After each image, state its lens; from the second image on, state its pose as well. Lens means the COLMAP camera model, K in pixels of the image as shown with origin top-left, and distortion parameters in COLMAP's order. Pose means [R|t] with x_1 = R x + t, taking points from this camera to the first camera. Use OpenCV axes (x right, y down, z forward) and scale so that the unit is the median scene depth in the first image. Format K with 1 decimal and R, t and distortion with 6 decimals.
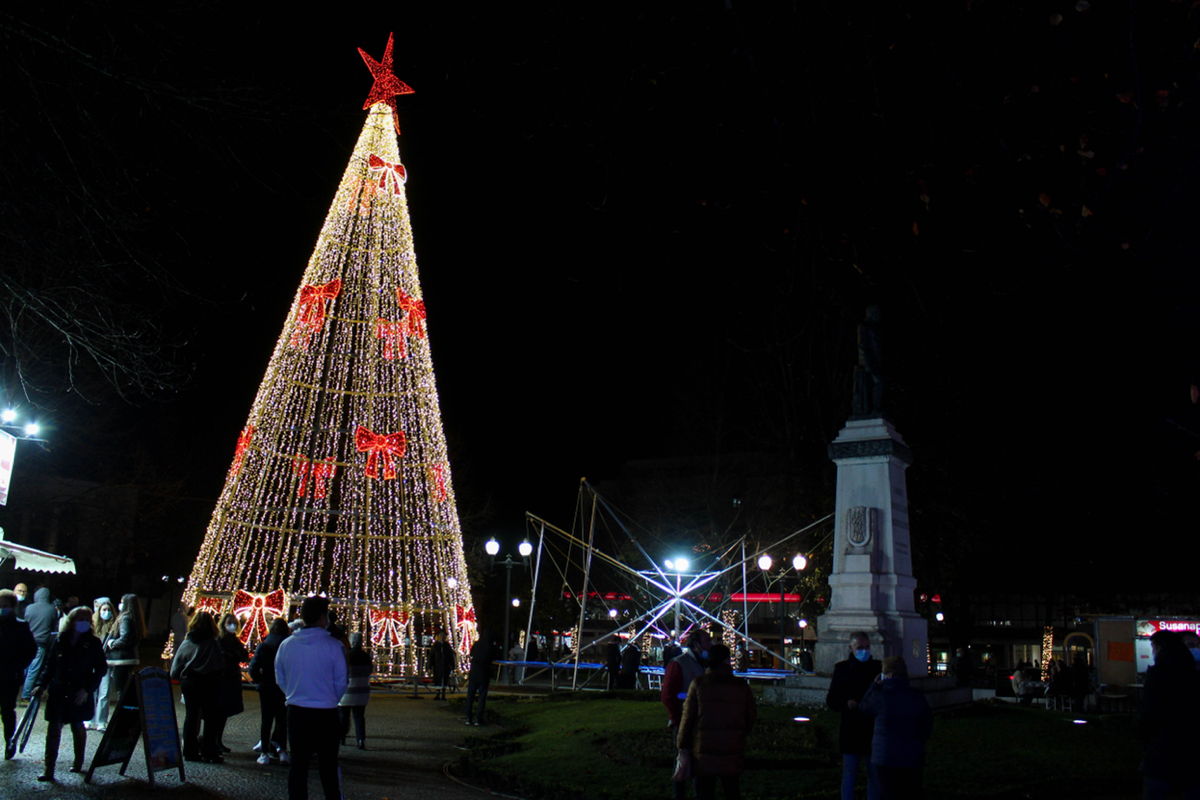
lens RADIAL K [[1000.3, 0, 573.9], [0, 1000.3, 401.2], [0, 0, 1]] dist [-0.149890, 0.118640]
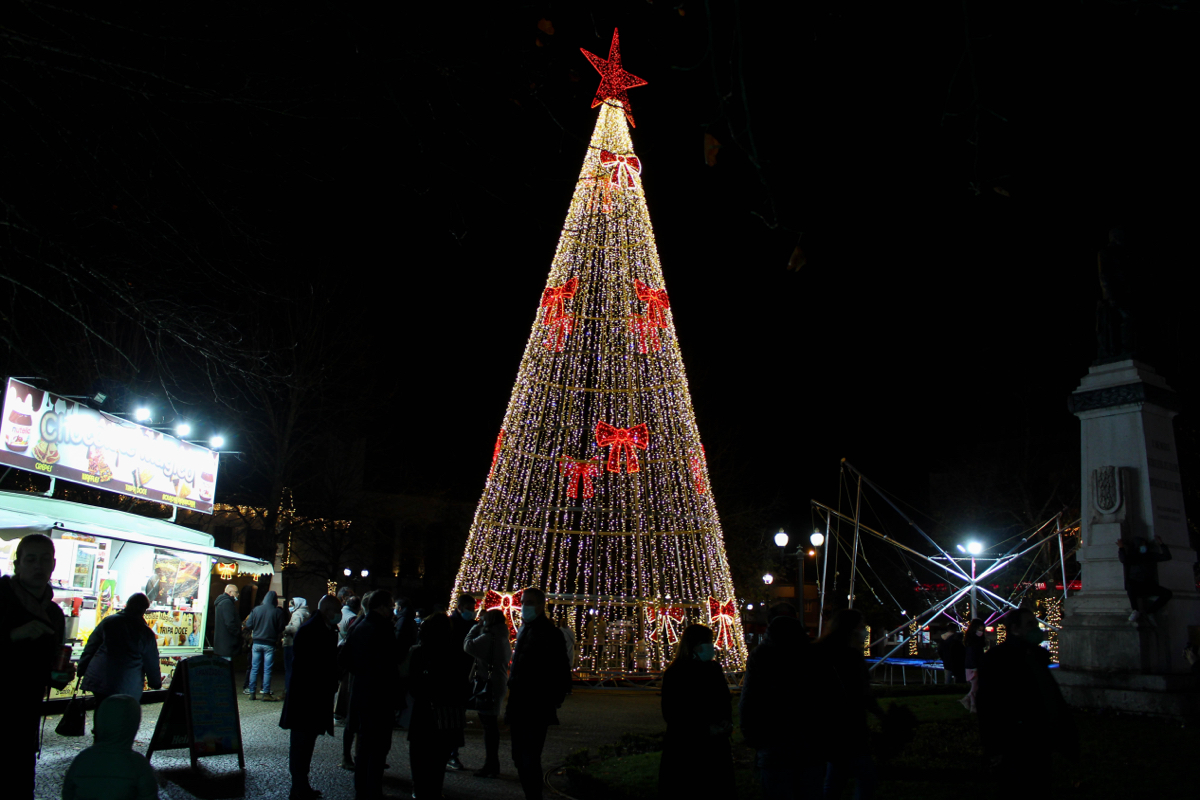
lens RADIAL K [[993.3, 0, 600.0], [0, 993.3, 400.0], [0, 0, 1]] dist [-0.146089, 0.125309]
pose [[0.939191, -0.085160, -0.332667, 0.110306], [0.084191, 0.996298, -0.017354, 0.019594], [0.332913, -0.011708, 0.942885, 0.060151]]
